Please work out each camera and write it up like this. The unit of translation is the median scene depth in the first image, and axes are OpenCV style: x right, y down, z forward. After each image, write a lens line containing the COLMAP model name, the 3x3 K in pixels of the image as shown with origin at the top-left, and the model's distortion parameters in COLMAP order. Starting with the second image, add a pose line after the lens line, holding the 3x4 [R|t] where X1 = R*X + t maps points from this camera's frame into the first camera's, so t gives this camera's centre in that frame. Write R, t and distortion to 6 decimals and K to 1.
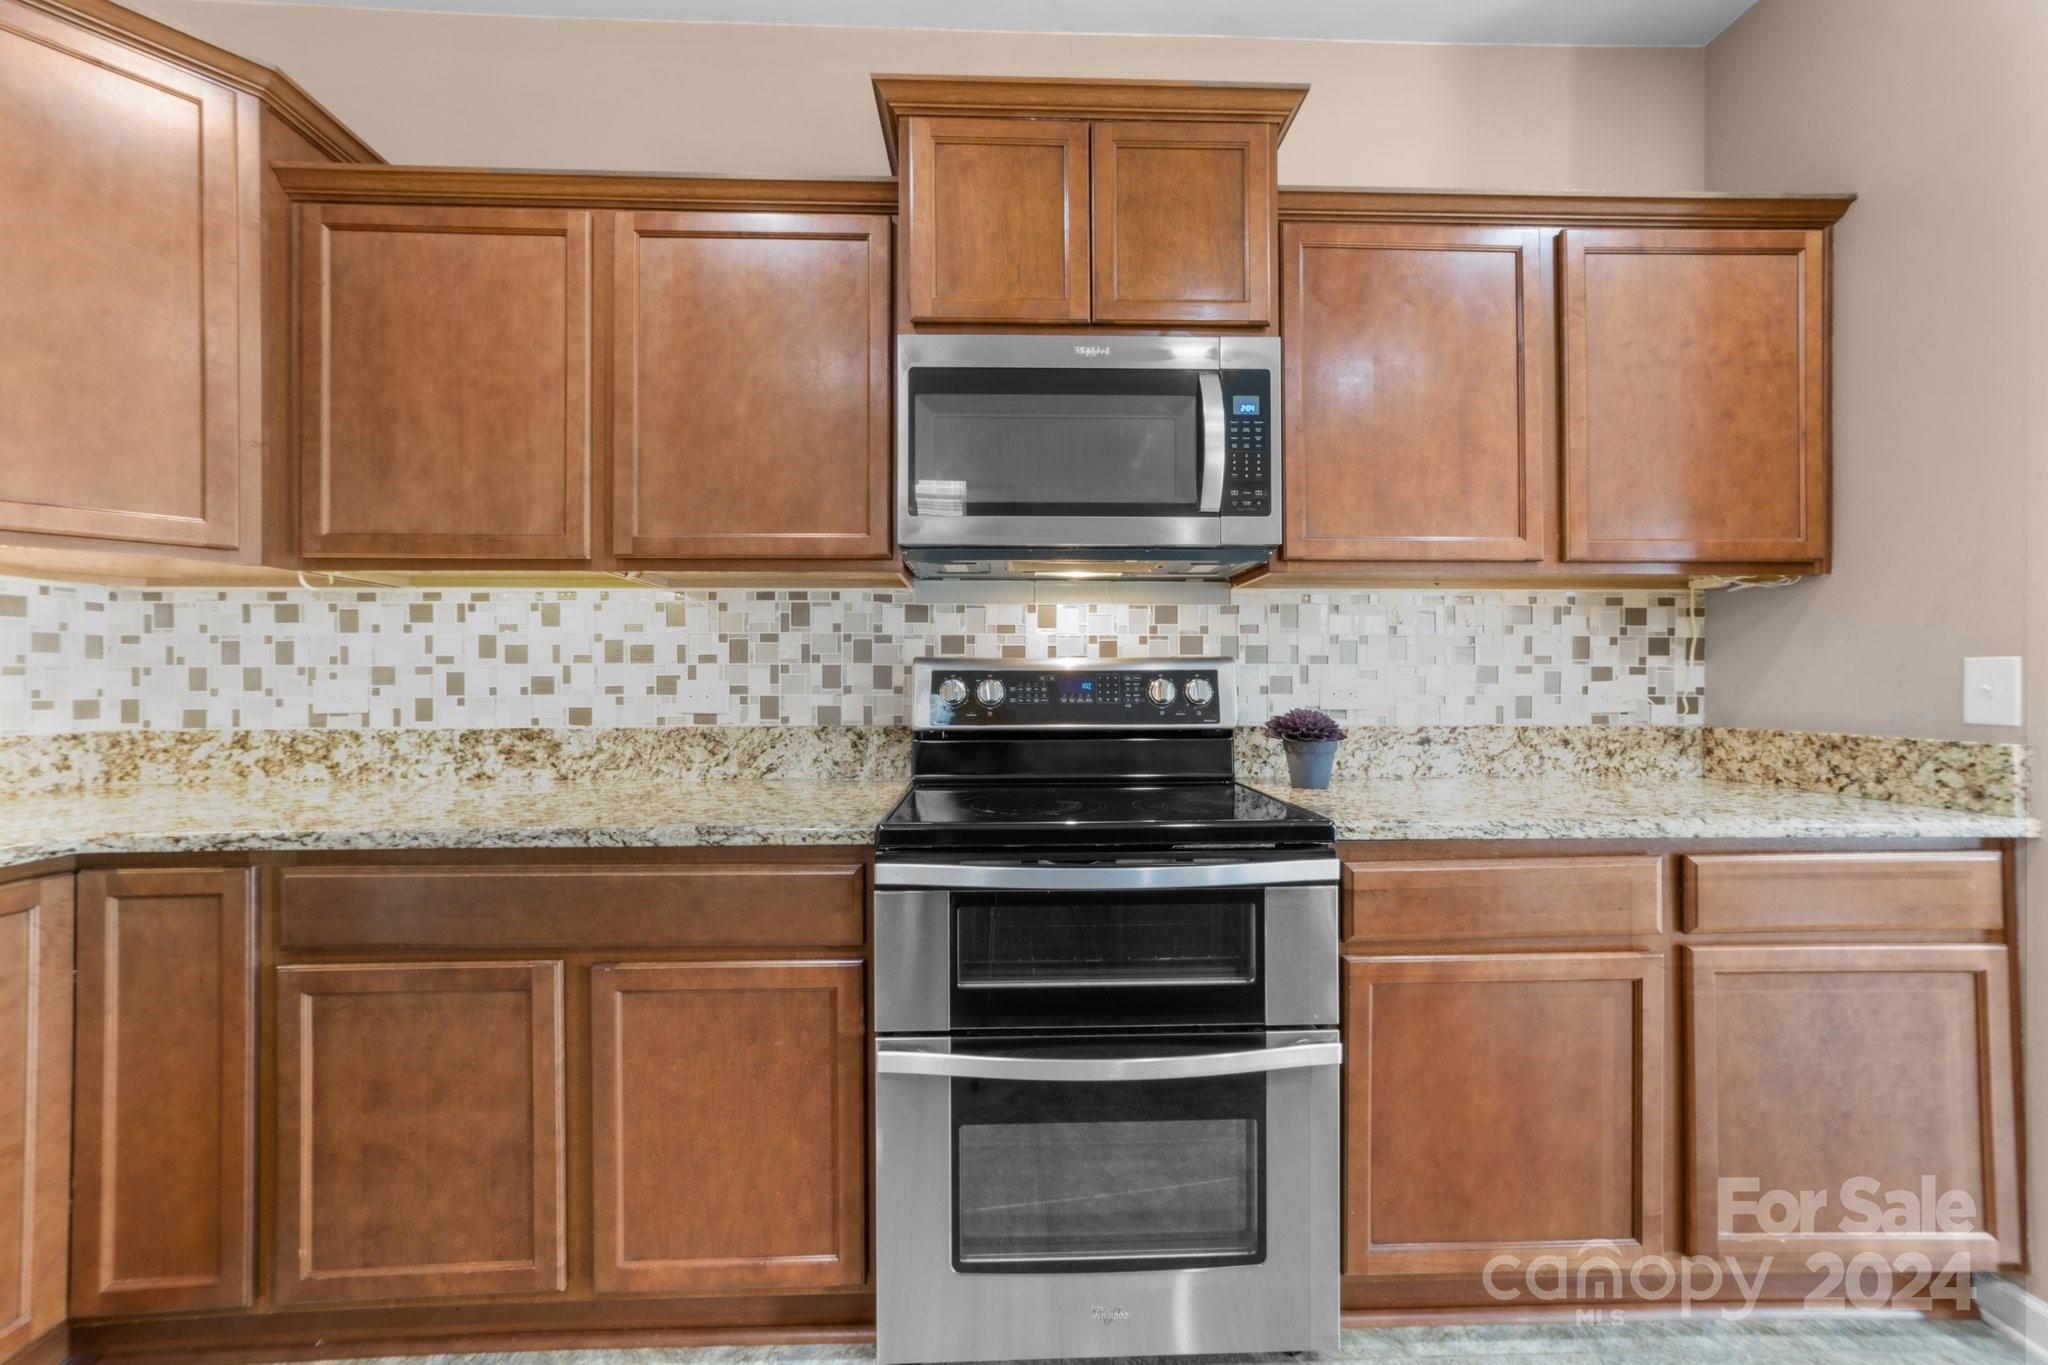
lens RADIAL K [[792.8, 0, 1039.5], [0, 792.8, 689.0], [0, 0, 1]] dist [-0.002252, 0.002901]
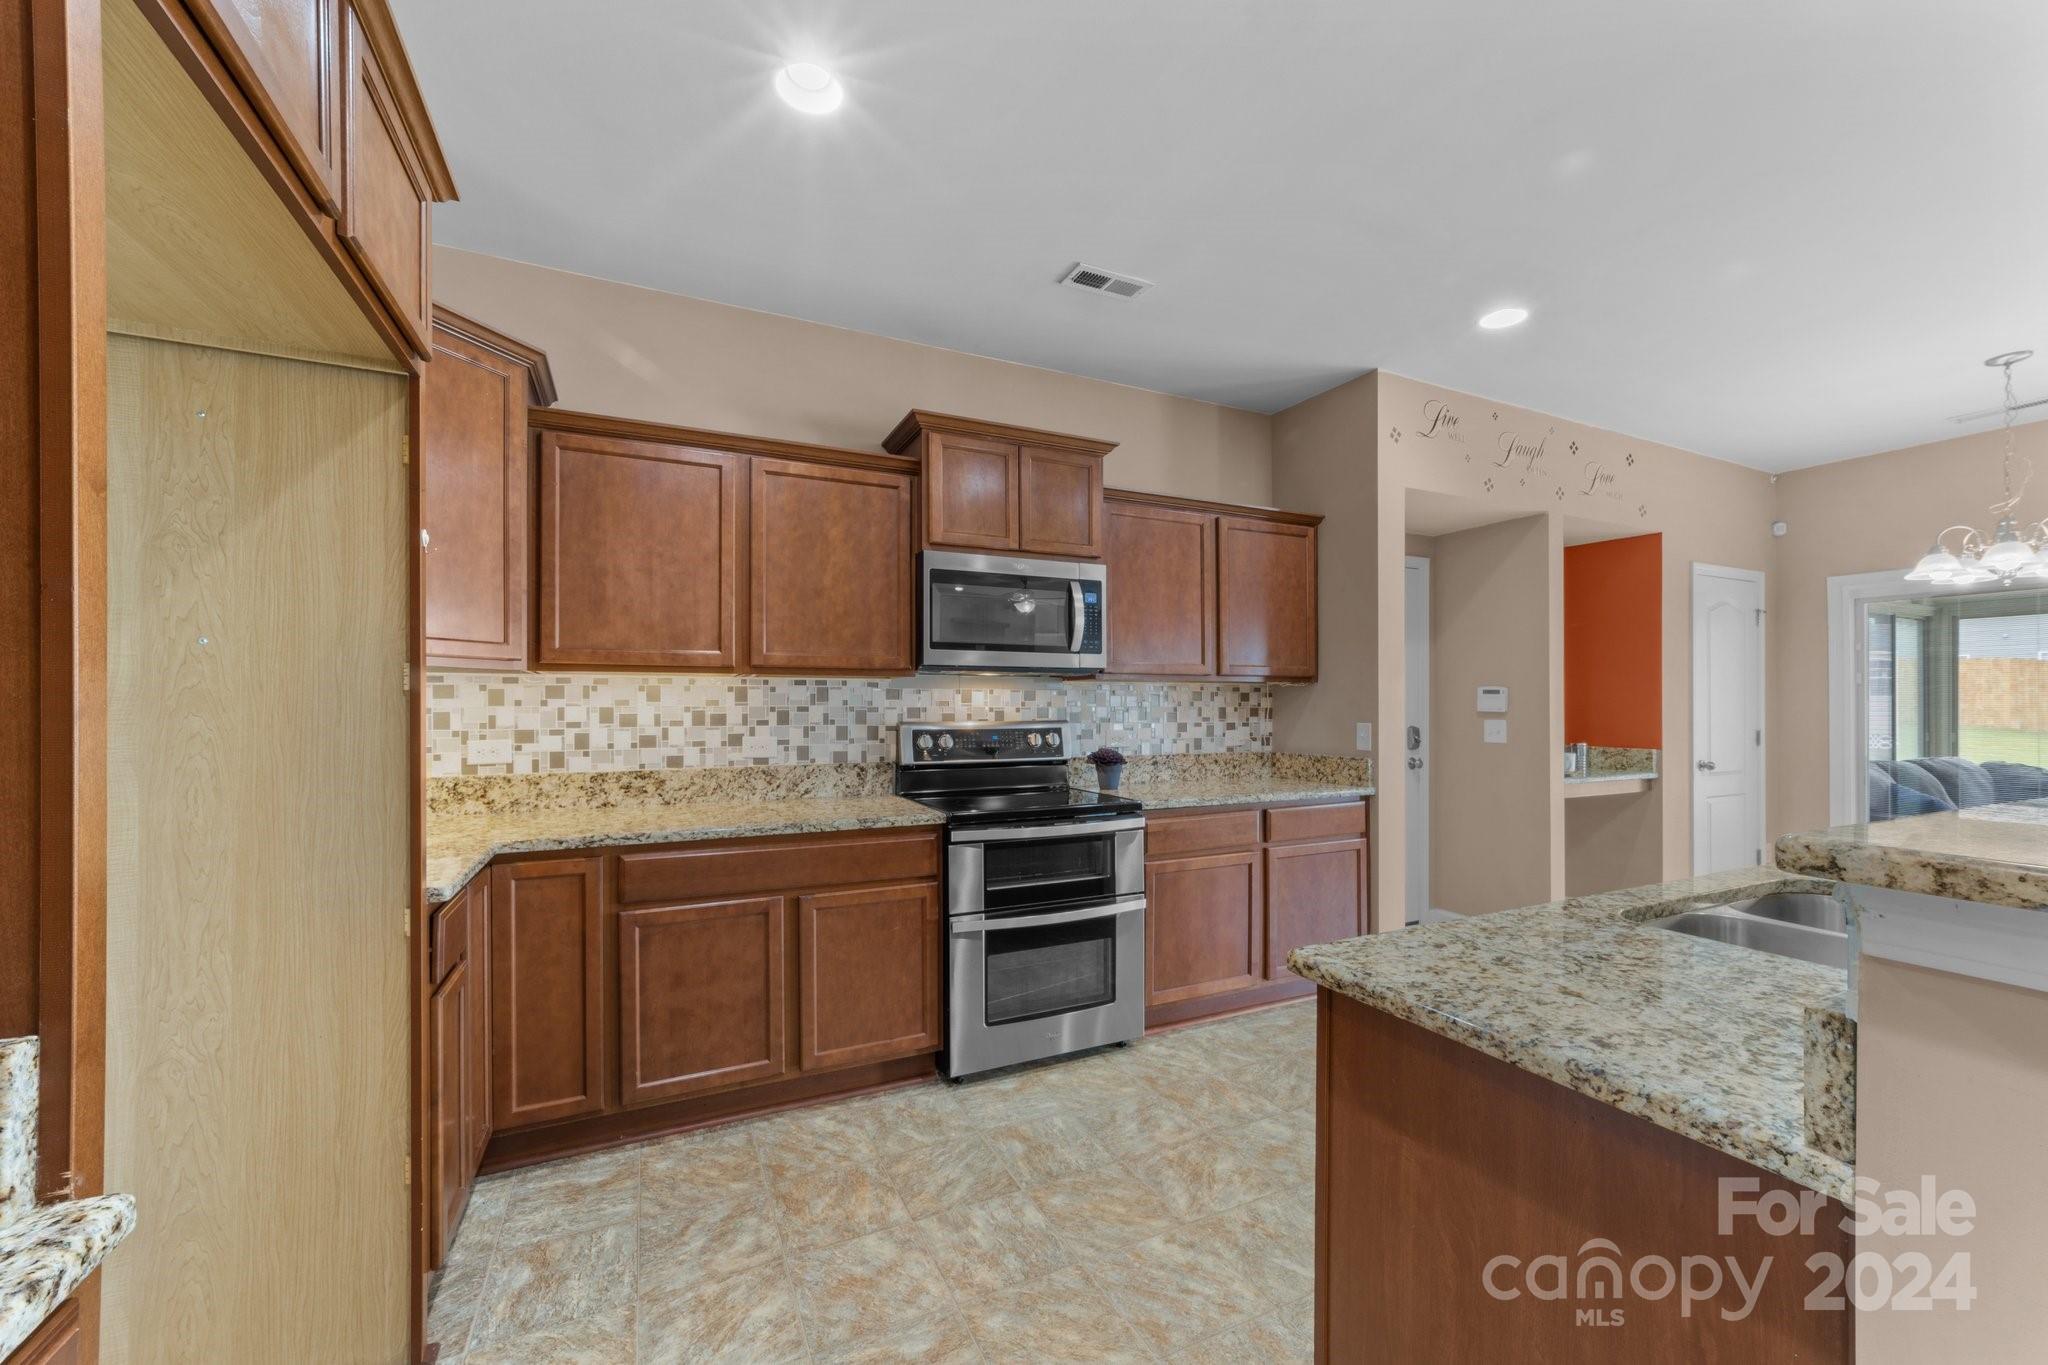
lens RADIAL K [[792.8, 0, 1044.2], [0, 792.8, 716.9], [0, 0, 1]] dist [-0.002252, 0.002901]
pose [[0.911740, -0.003199, 0.410756, -0.663210], [0.000795, 0.999982, 0.006024, -0.069872], [-0.410768, -0.005165, 0.911725, -0.768645]]
